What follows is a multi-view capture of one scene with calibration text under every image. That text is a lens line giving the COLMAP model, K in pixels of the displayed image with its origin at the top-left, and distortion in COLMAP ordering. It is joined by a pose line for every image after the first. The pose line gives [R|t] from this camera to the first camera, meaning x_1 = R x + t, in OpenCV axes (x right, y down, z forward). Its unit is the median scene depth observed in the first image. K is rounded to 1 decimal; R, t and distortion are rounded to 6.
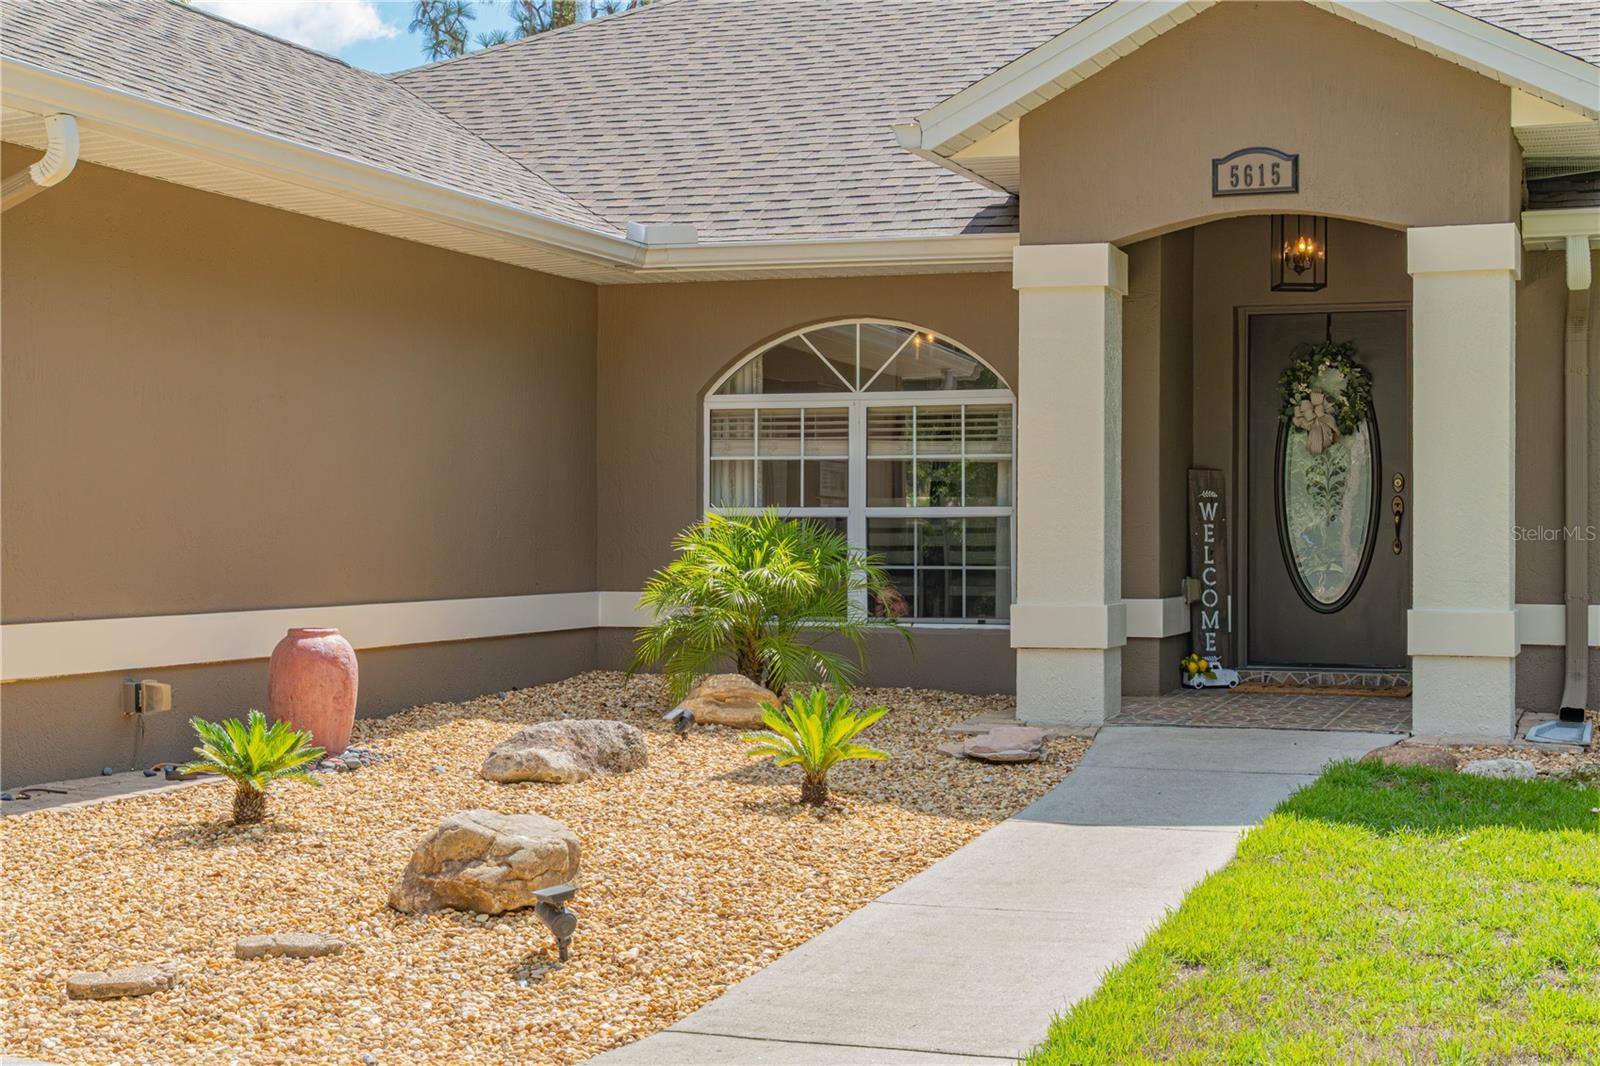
lens RADIAL K [[2353.9, 0, 793.3], [0, 2353.9, 530.5], [0, 0, 1]] dist [-0.008252, 0.000000]
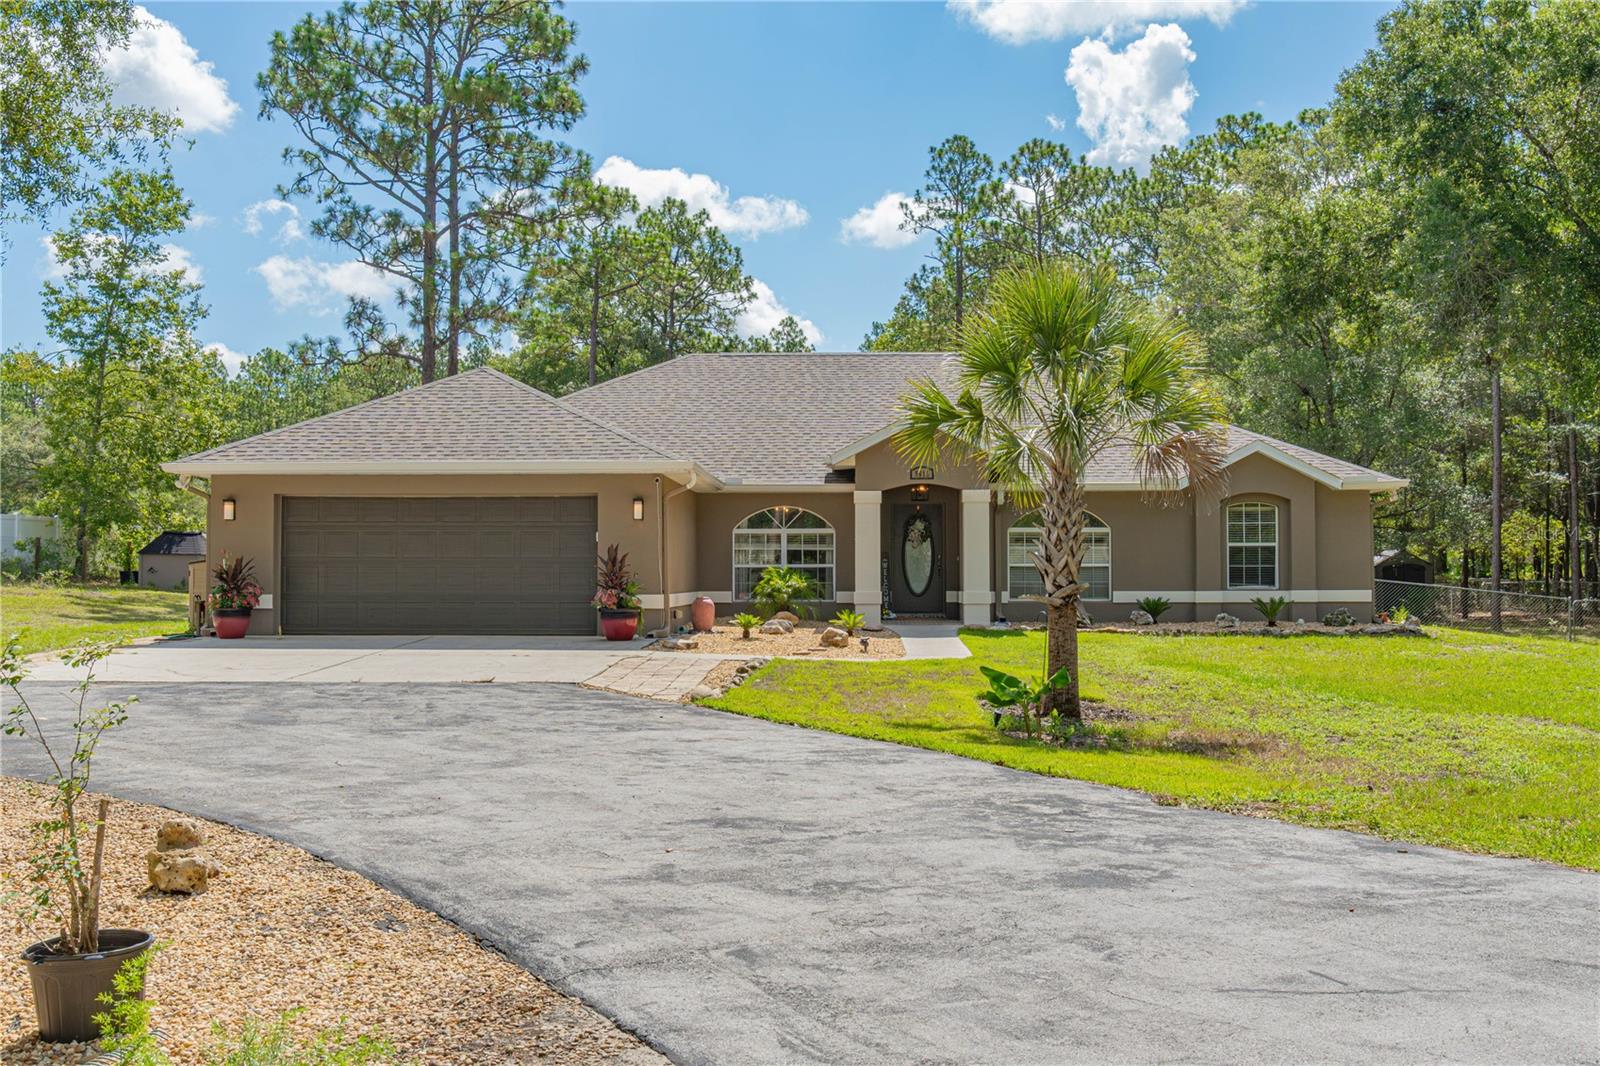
lens RADIAL K [[1719.9, 0, 800.6], [0, 1719.9, 524.6], [0, 0, 1]] dist [0.003809, 0.000000]
pose [[0.952607, 0.003533, 0.304183, -0.766231], [0.006236, 0.999496, -0.031138, 0.010257], [-0.304139, 0.031560, 0.952105, -1.431927]]
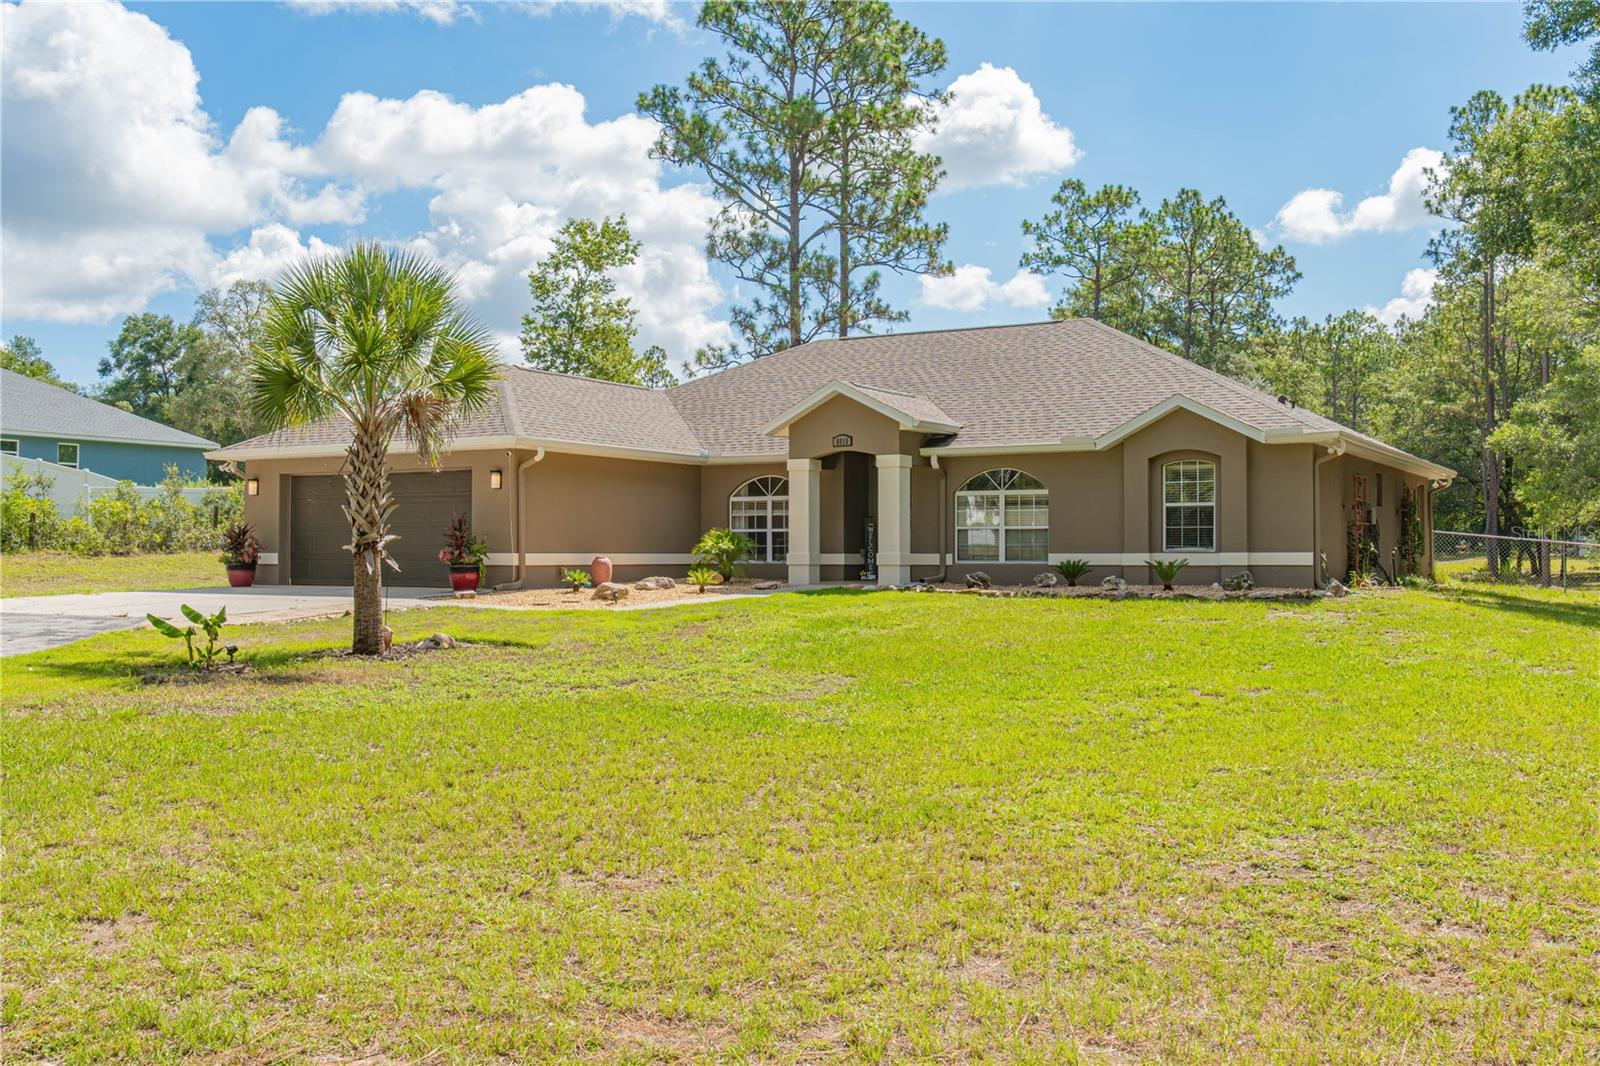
lens RADIAL K [[1535.7, 0, 795.4], [0, 1535.7, 523.2], [0, 0, 1]] dist [0.010452, 0.000000]
pose [[0.982040, -0.008277, -0.188490, 0.573613], [0.004141, 0.999742, -0.022328, 0.038065], [0.188626, 0.021146, 0.981821, -1.433386]]
